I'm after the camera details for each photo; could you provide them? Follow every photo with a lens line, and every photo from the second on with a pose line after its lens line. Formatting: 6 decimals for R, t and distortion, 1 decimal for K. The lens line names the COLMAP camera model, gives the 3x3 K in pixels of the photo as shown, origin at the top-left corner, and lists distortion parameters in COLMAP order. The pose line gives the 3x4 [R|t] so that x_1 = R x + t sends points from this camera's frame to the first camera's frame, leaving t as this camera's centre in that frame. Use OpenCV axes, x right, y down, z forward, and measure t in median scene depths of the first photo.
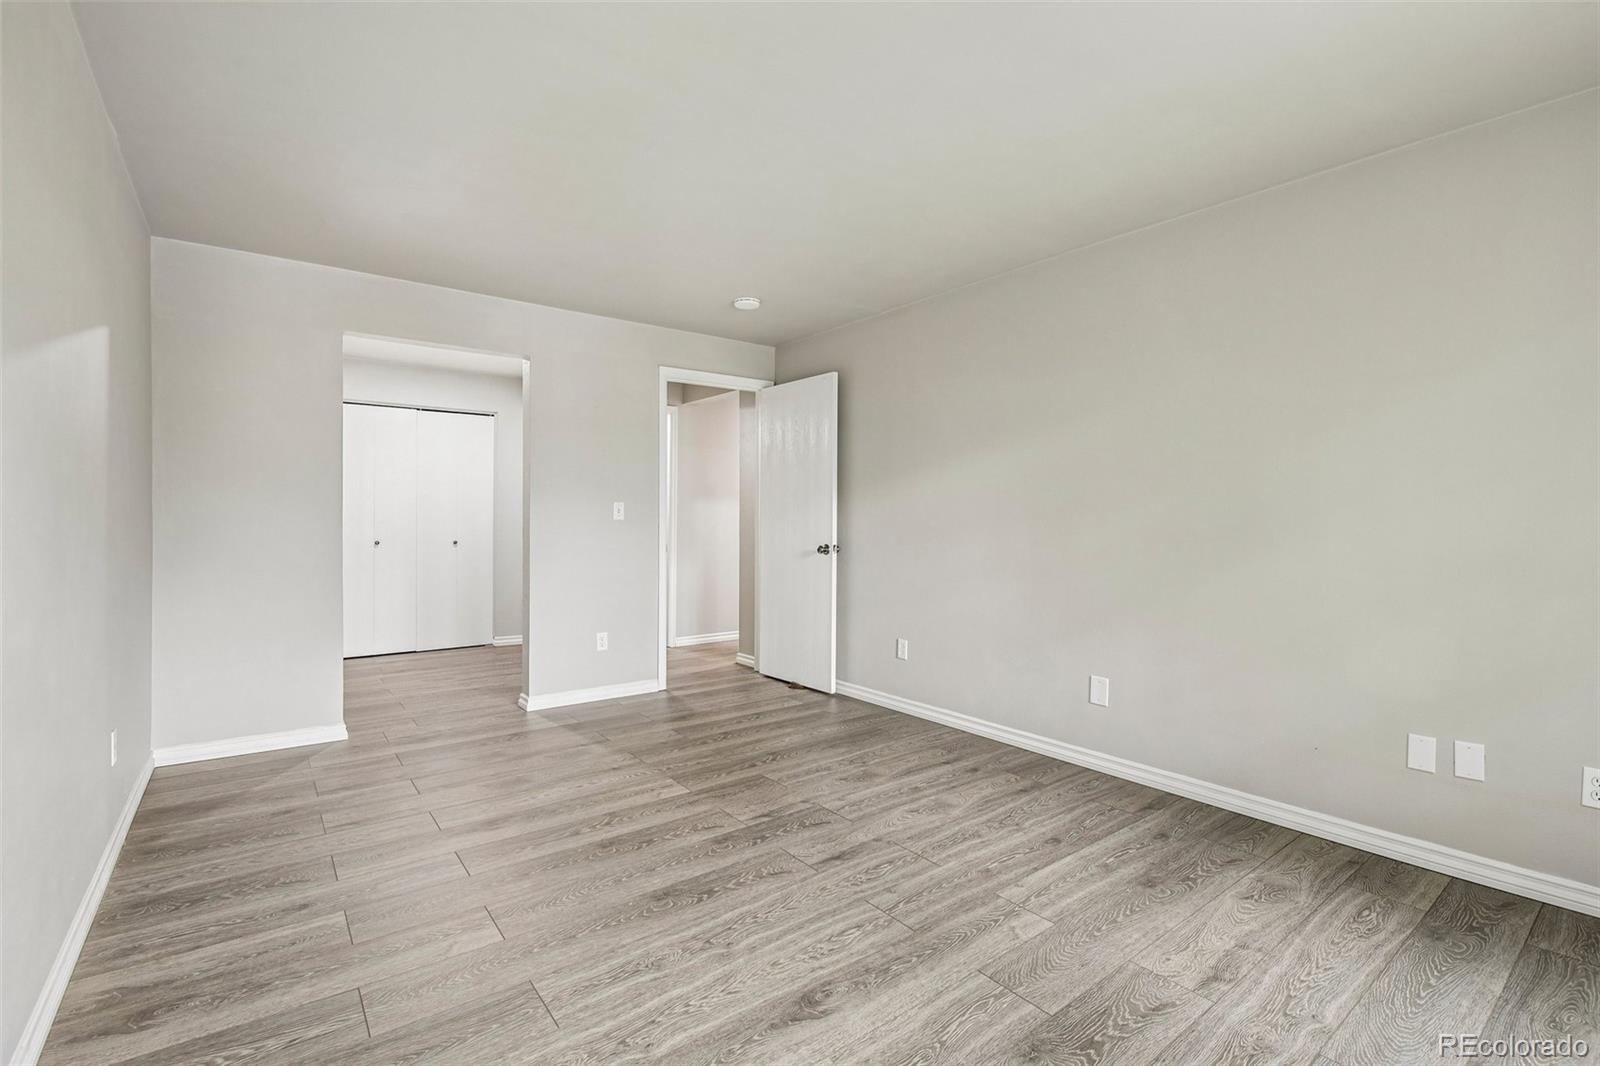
lens RADIAL K [[697.5, 0, 797.6], [0, 697.5, 527.5], [0, 0, 1]] dist [-0.000437, -0.000197]
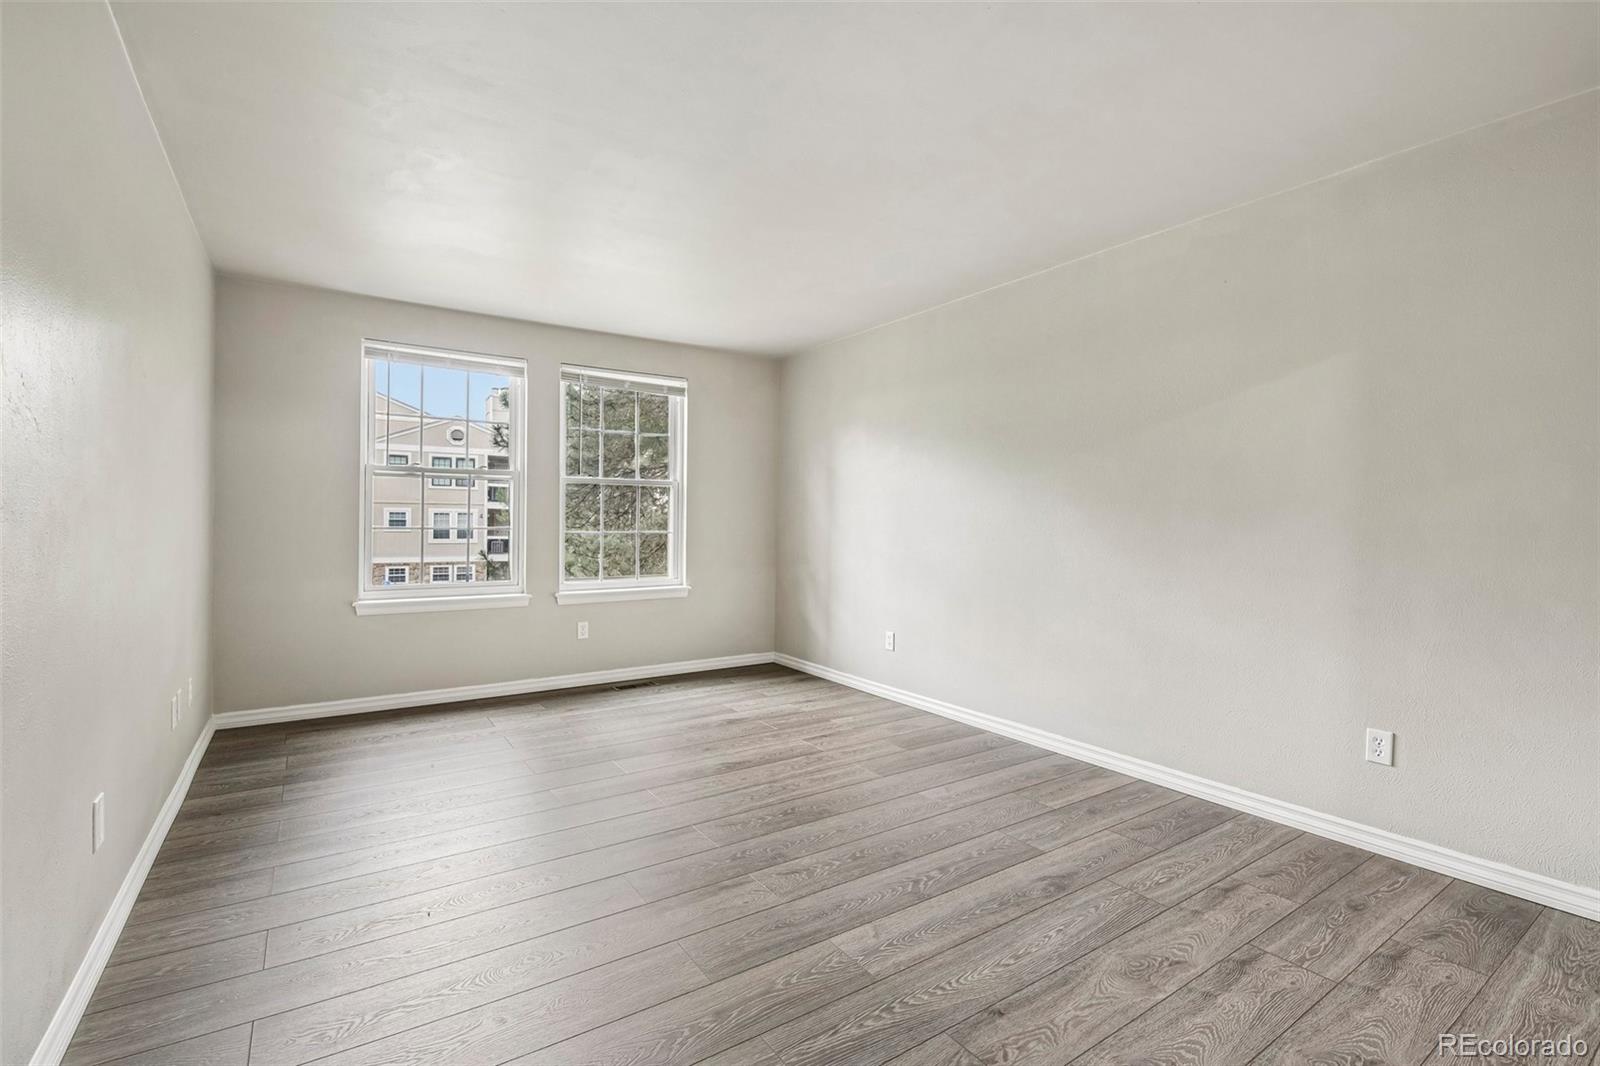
lens RADIAL K [[697.5, 0, 797.6], [0, 697.5, 527.5], [0, 0, 1]] dist [-0.000437, -0.000197]
pose [[-0.998033, -0.012002, 0.061527, -0.181322], [-0.010904, 0.999776, 0.018155, -0.009901], [-0.061731, 0.017449, -0.997940, 1.865643]]
